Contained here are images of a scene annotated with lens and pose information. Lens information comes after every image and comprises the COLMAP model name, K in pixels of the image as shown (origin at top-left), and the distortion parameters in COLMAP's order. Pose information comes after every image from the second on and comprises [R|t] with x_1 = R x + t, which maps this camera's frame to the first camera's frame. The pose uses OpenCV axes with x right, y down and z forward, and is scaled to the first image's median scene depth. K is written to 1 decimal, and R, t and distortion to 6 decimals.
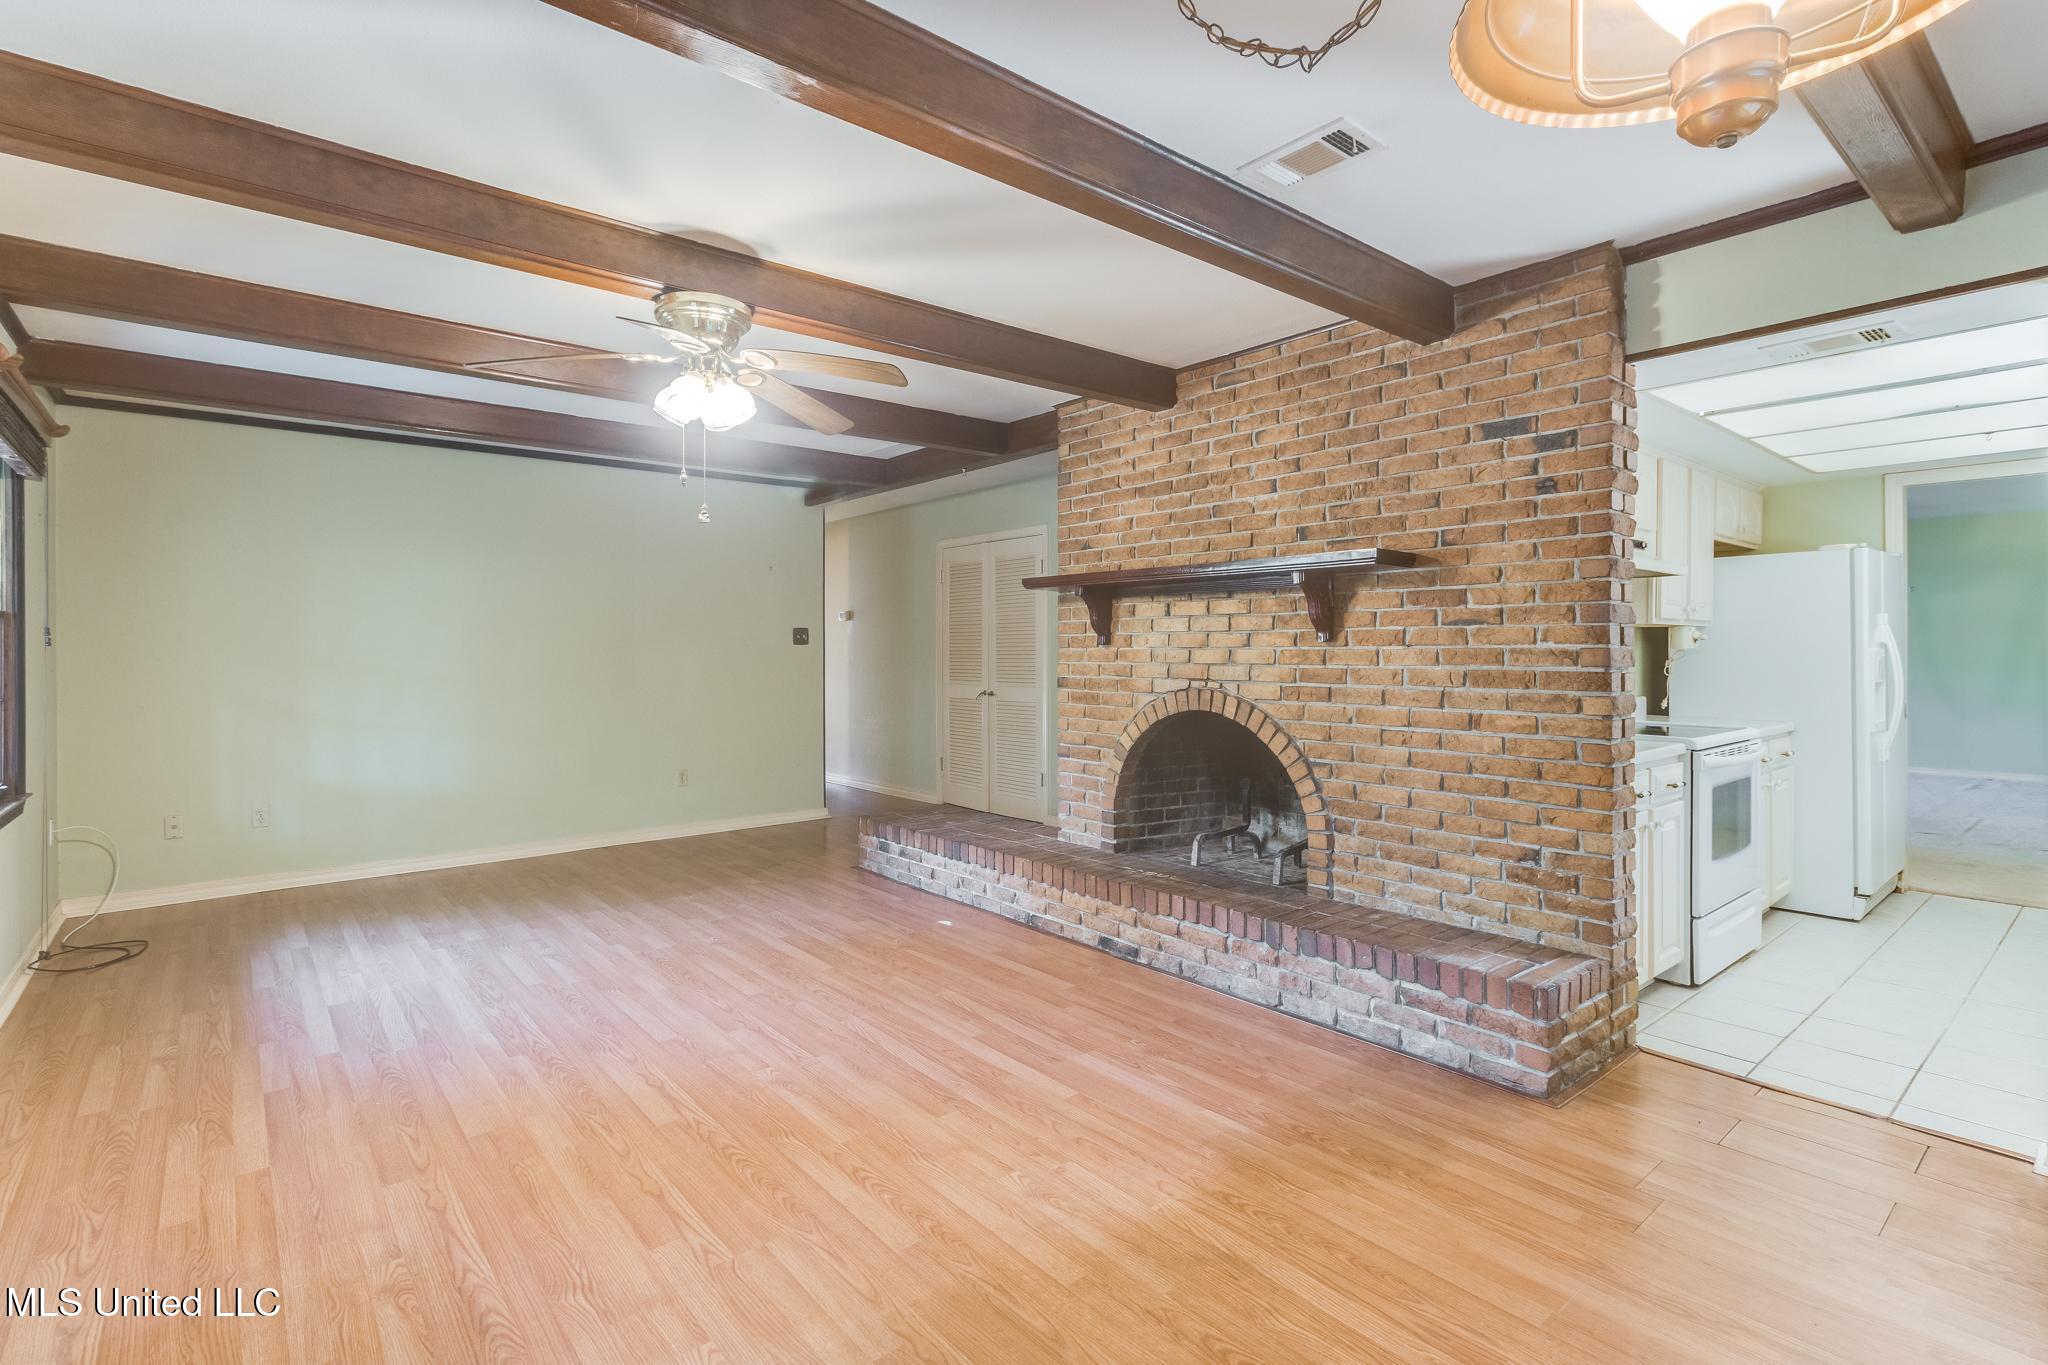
lens RADIAL K [[982.5, 0, 1021.9], [0, 982.5, 650.7], [0, 0, 1]] dist [0.000057, -0.000693]
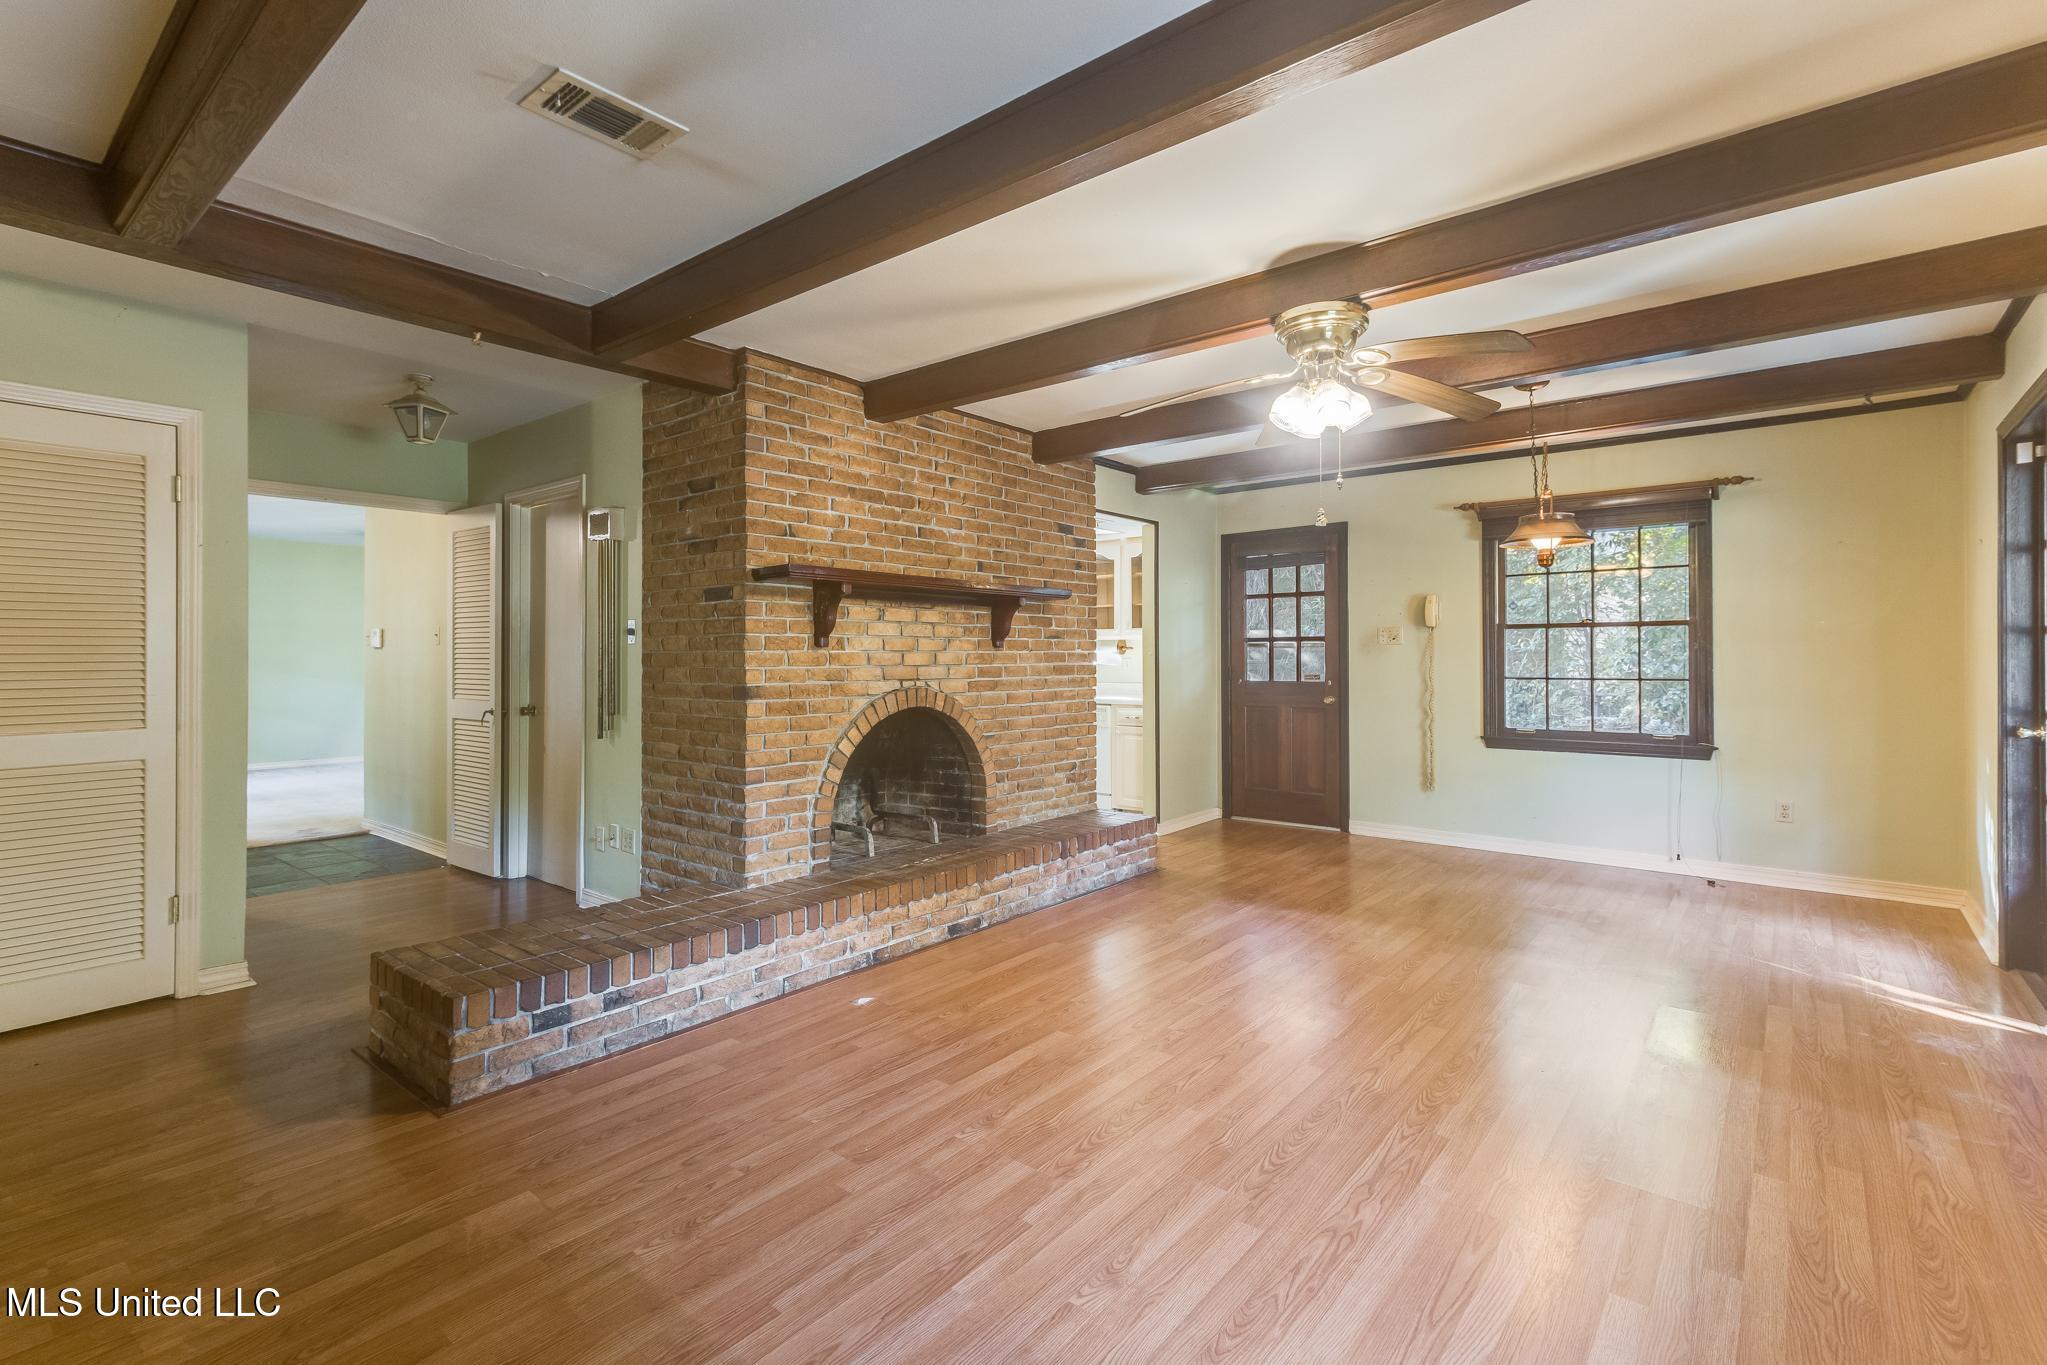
lens RADIAL K [[931.9, 0, 1019.5], [0, 931.9, 653.0], [0, 0, 1]] dist [0.004191, 0.001391]
pose [[-0.190001, 0.005337, 0.981769, -0.901518], [0.002900, 0.999984, -0.004874, 0.004698], [-0.981780, 0.001921, -0.190013, 1.104558]]
